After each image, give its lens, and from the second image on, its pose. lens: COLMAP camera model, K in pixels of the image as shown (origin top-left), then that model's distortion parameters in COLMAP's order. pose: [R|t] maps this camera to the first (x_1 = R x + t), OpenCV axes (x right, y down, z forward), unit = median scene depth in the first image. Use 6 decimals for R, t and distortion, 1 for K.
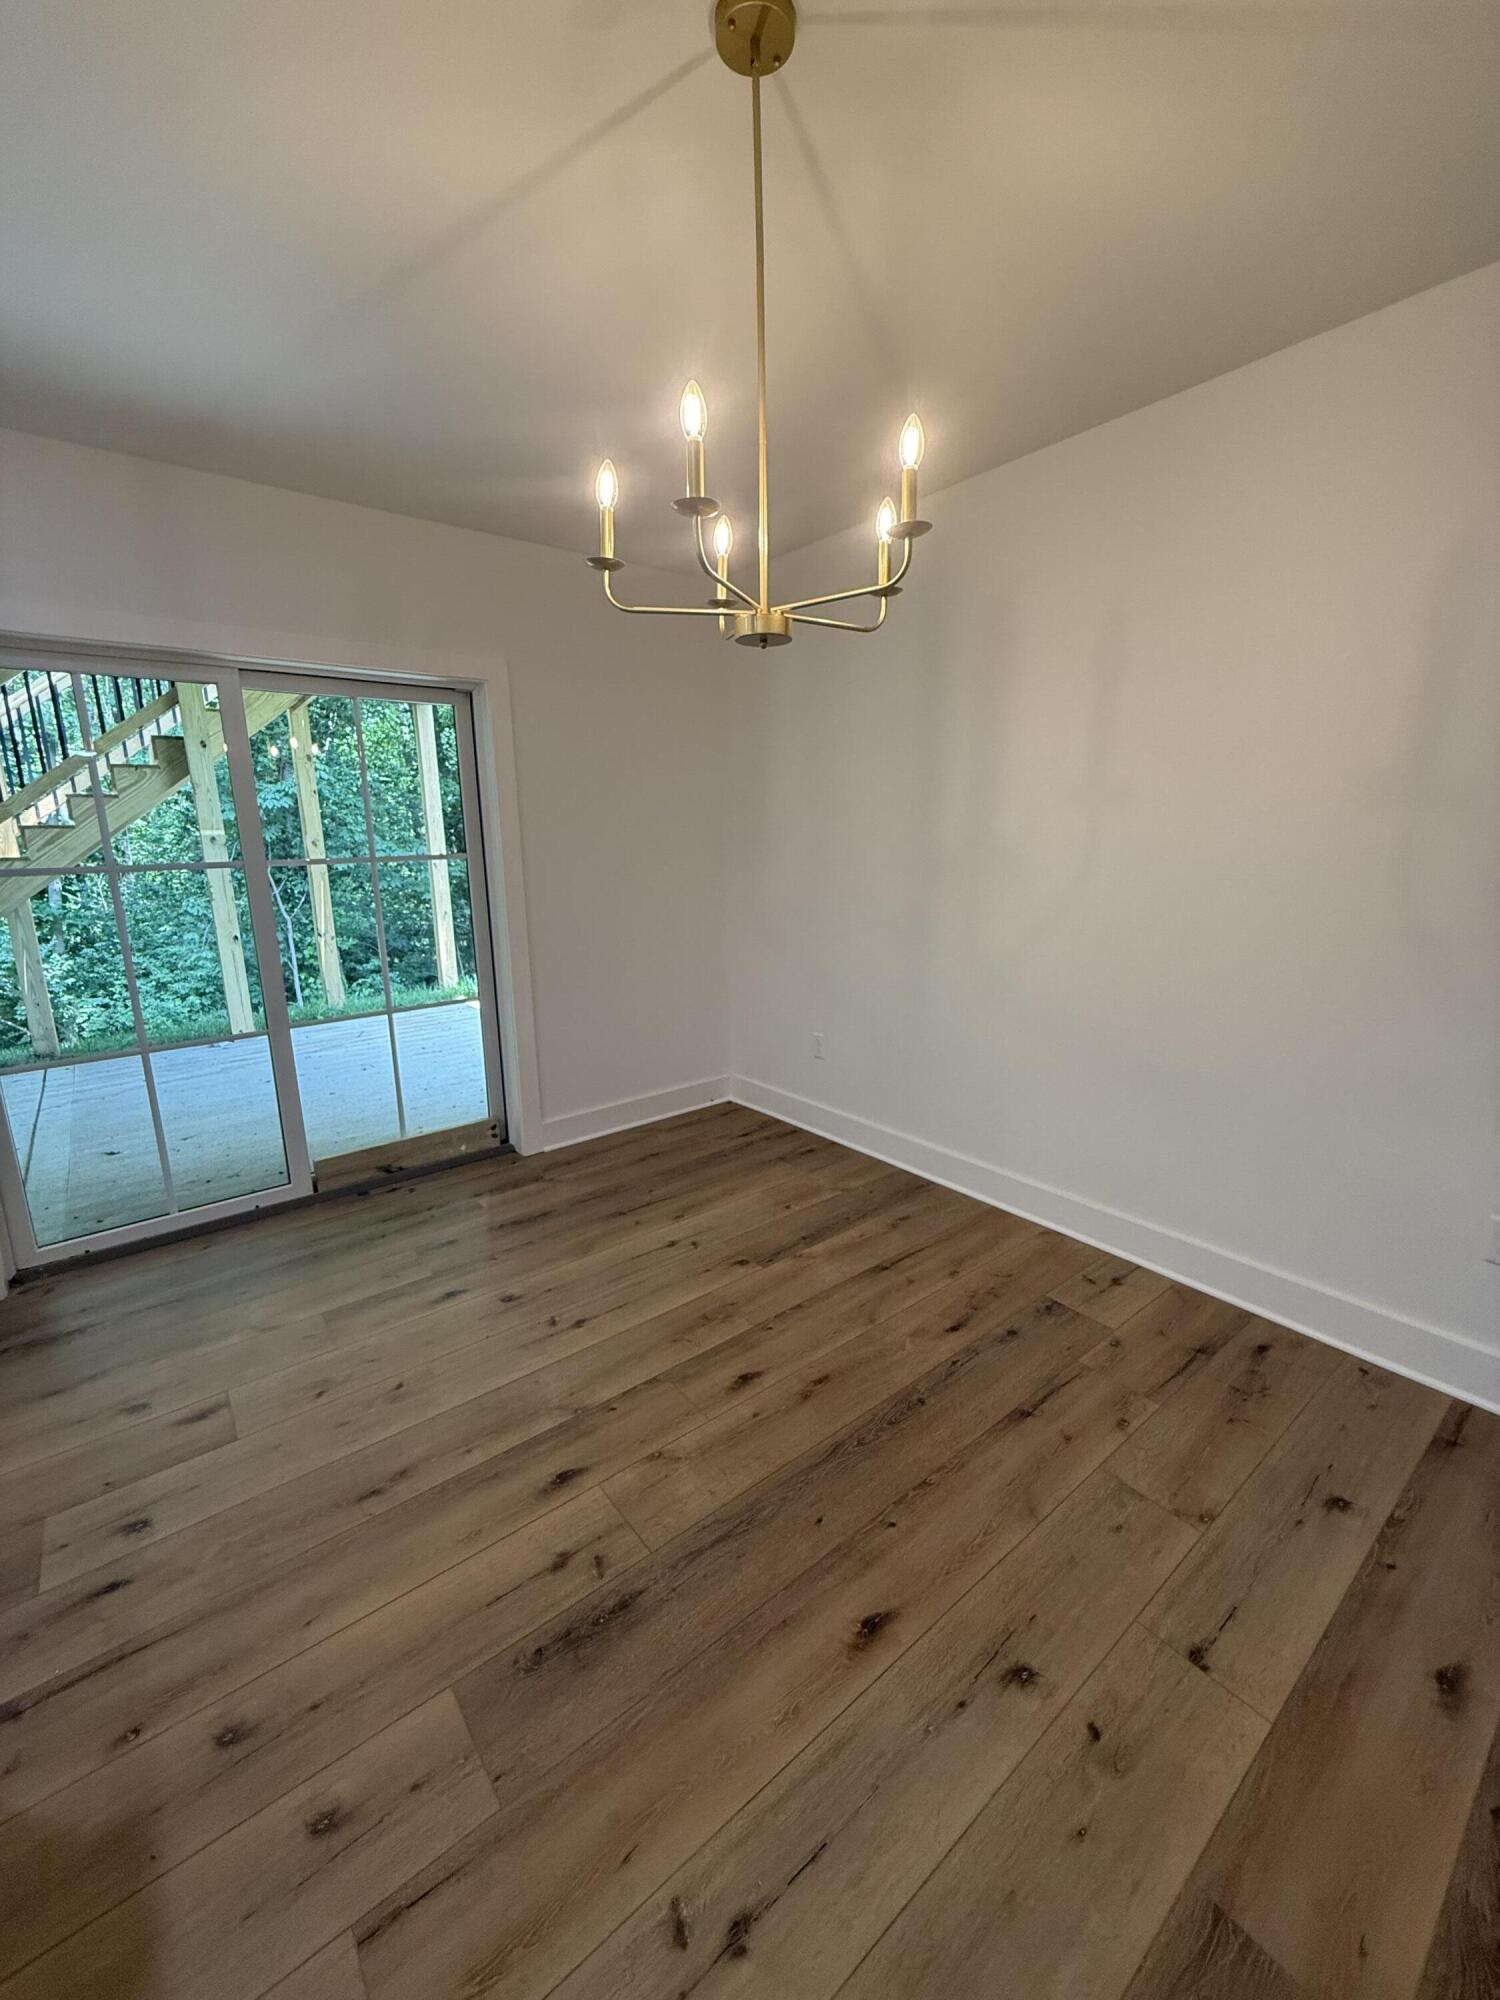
lens RADIAL K [[804.7, 0, 763.3], [0, 804.7, 993.6], [0, 0, 1]] dist [0.000638, -0.000496]
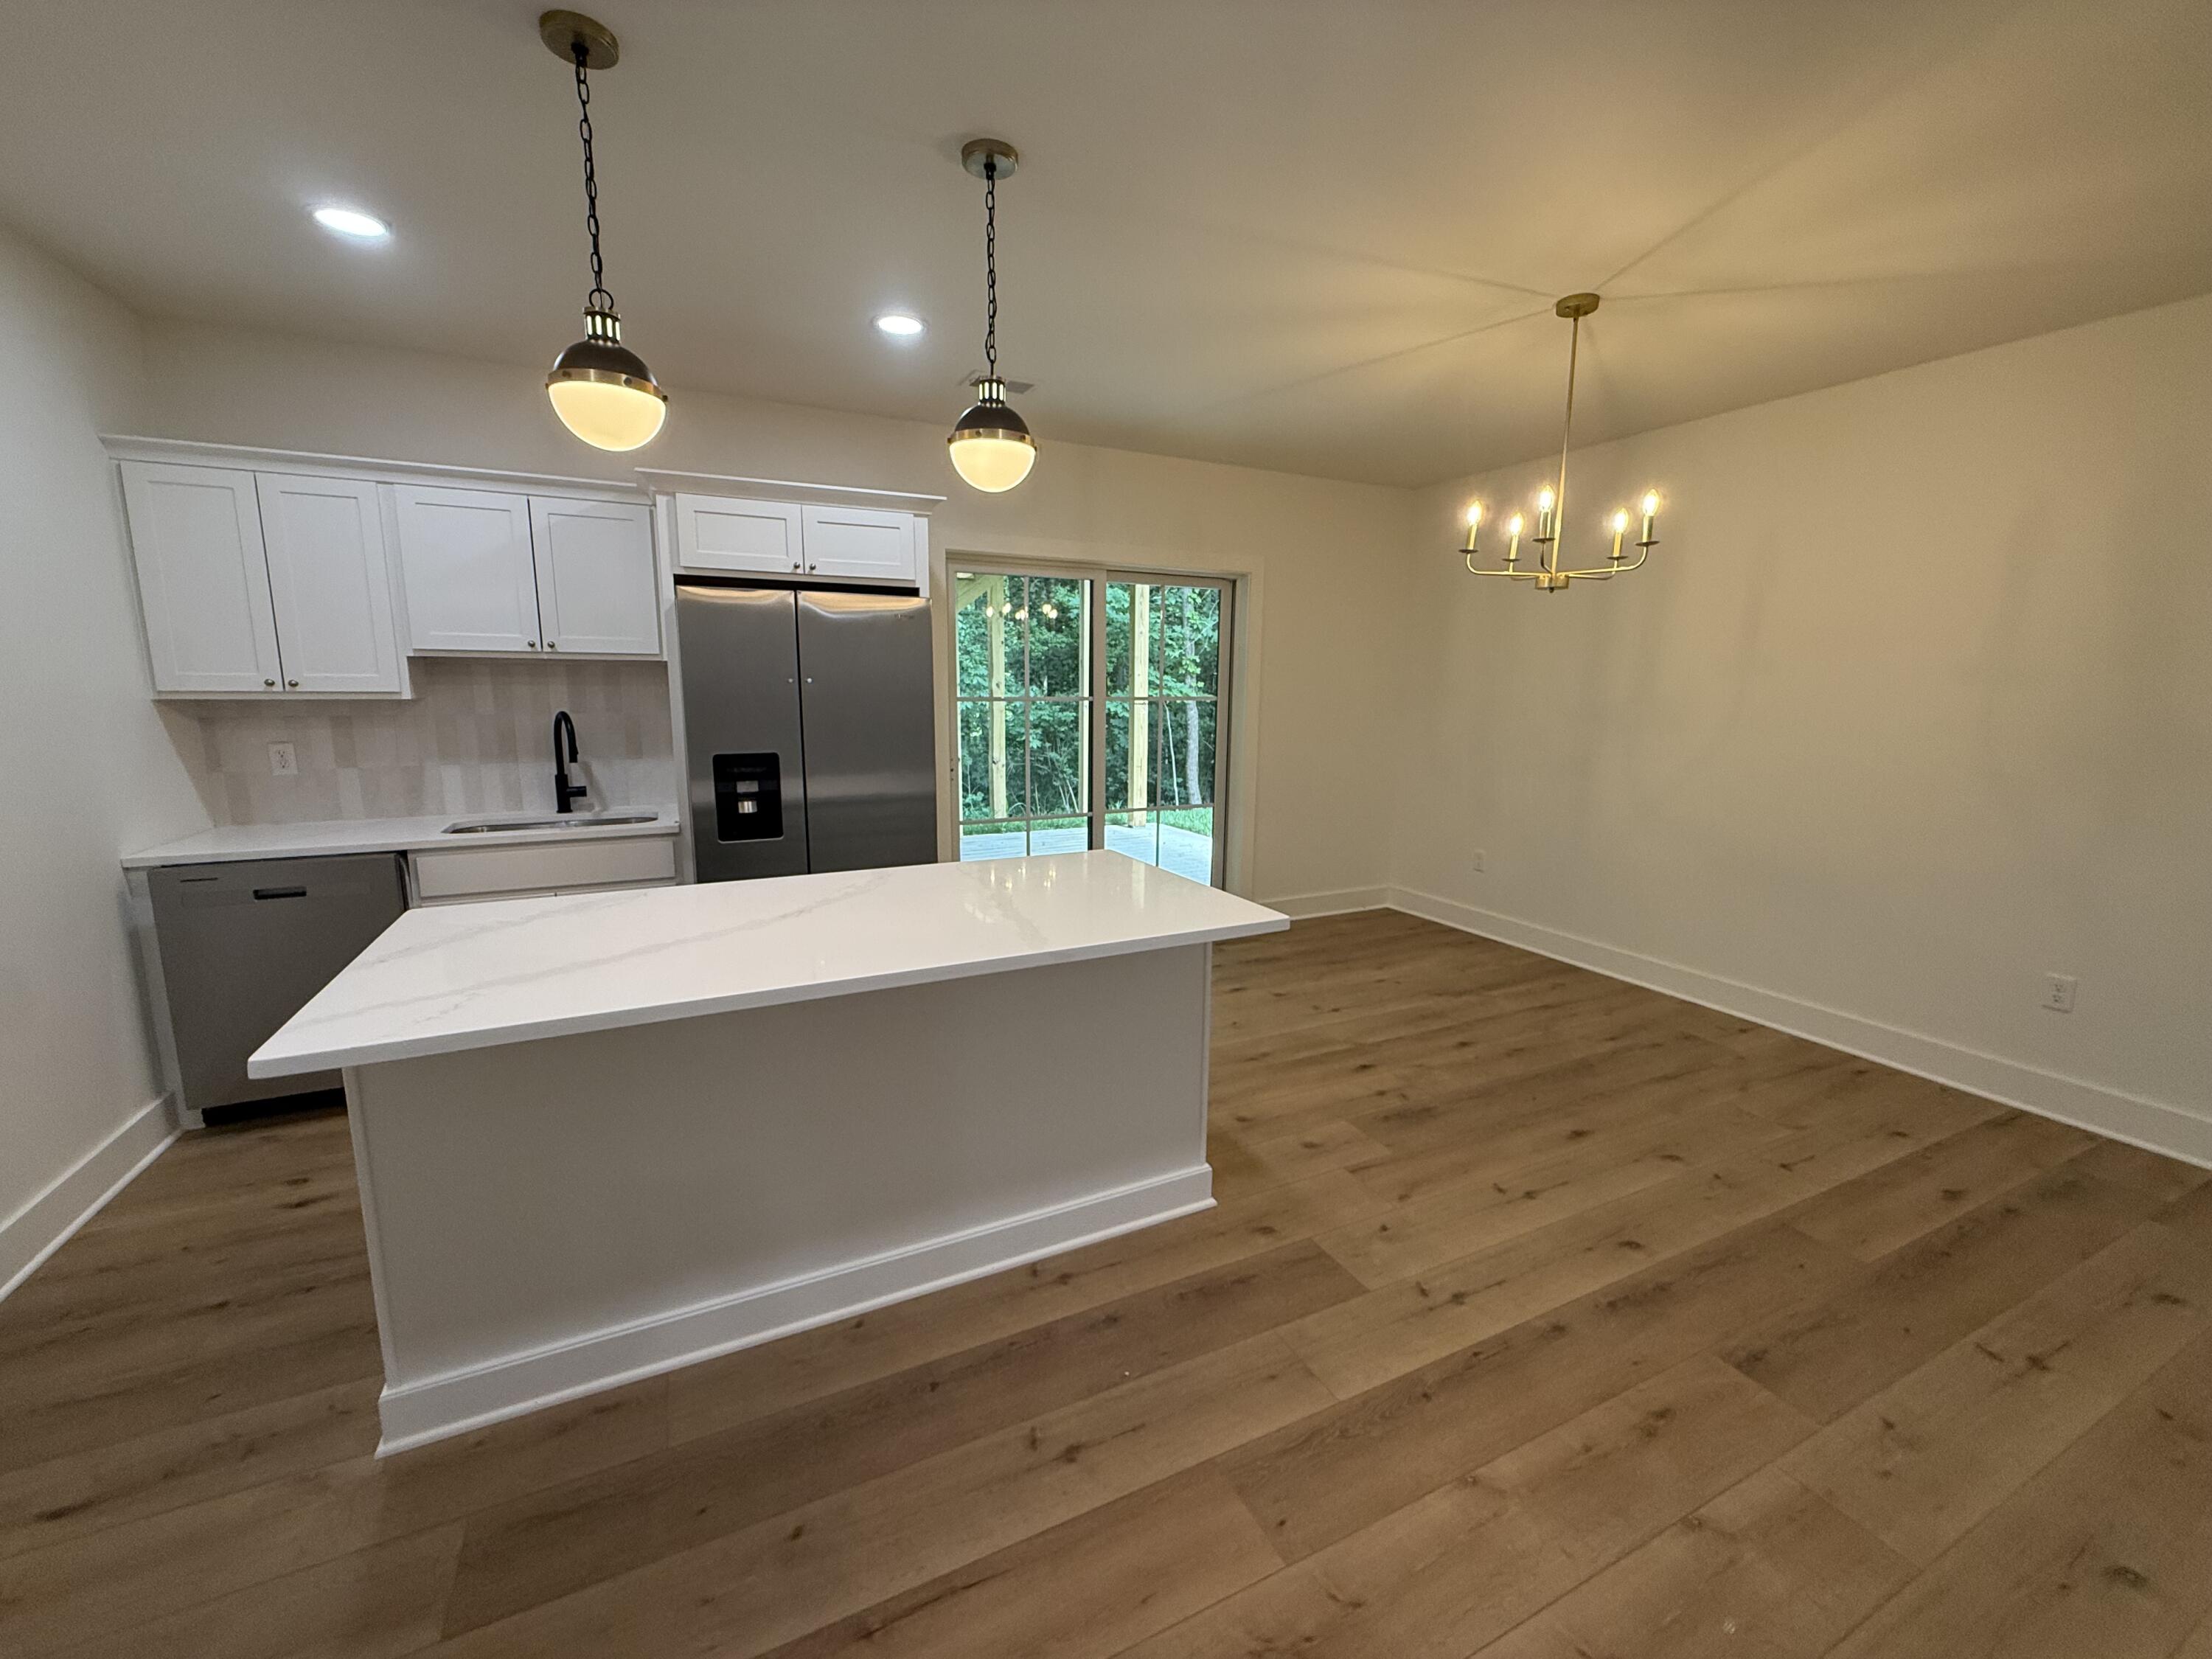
lens RADIAL K [[890.1, 0, 1103.9], [0, 890.1, 831.2], [0, 0, 1]] dist [0.000638, -0.000496]
pose [[0.973175, 0.063769, -0.221050, -0.319632], [-0.070902, 0.997183, -0.024476, 0.157156], [0.218867, 0.039493, 0.974955, -0.760563]]
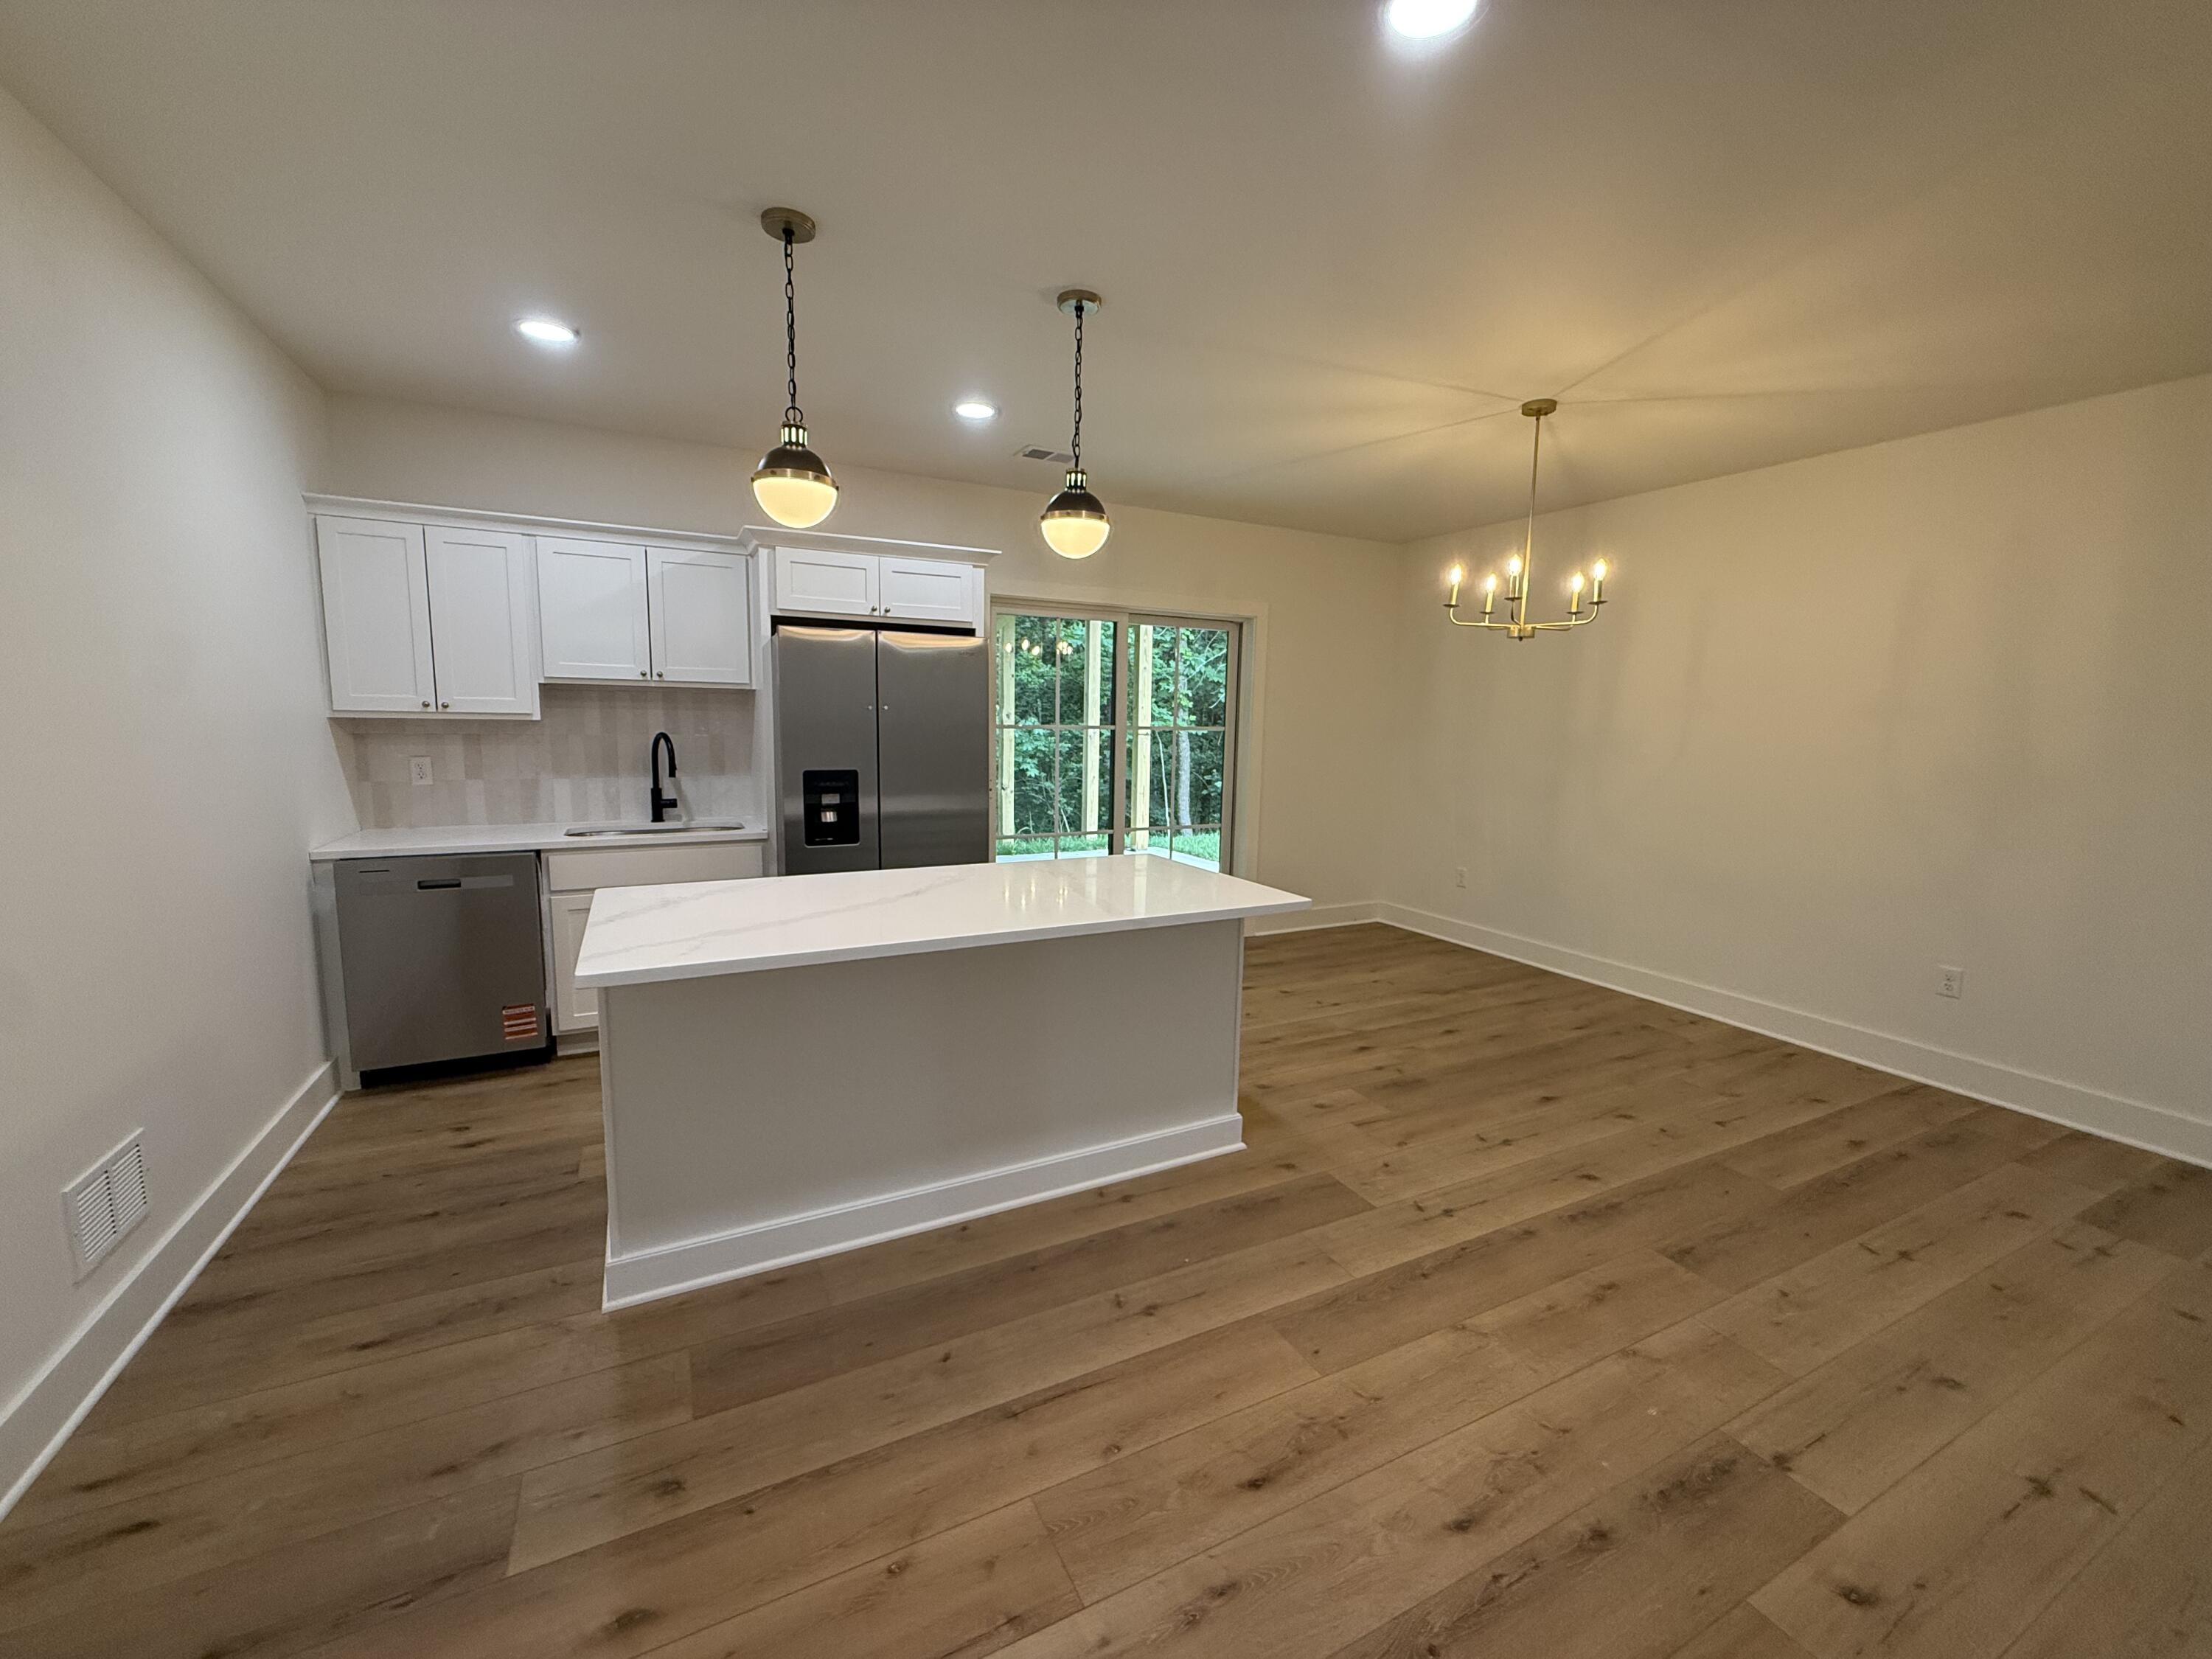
lens RADIAL K [[890.1, 0, 1105.1], [0, 890.1, 830.1], [0, 0, 1]] dist [0.000638, -0.000496]
pose [[0.976885, 0.063574, -0.204091, -0.362370], [-0.078036, 0.994920, -0.063605, 0.213674], [0.199011, 0.078061, 0.976883, -0.994988]]
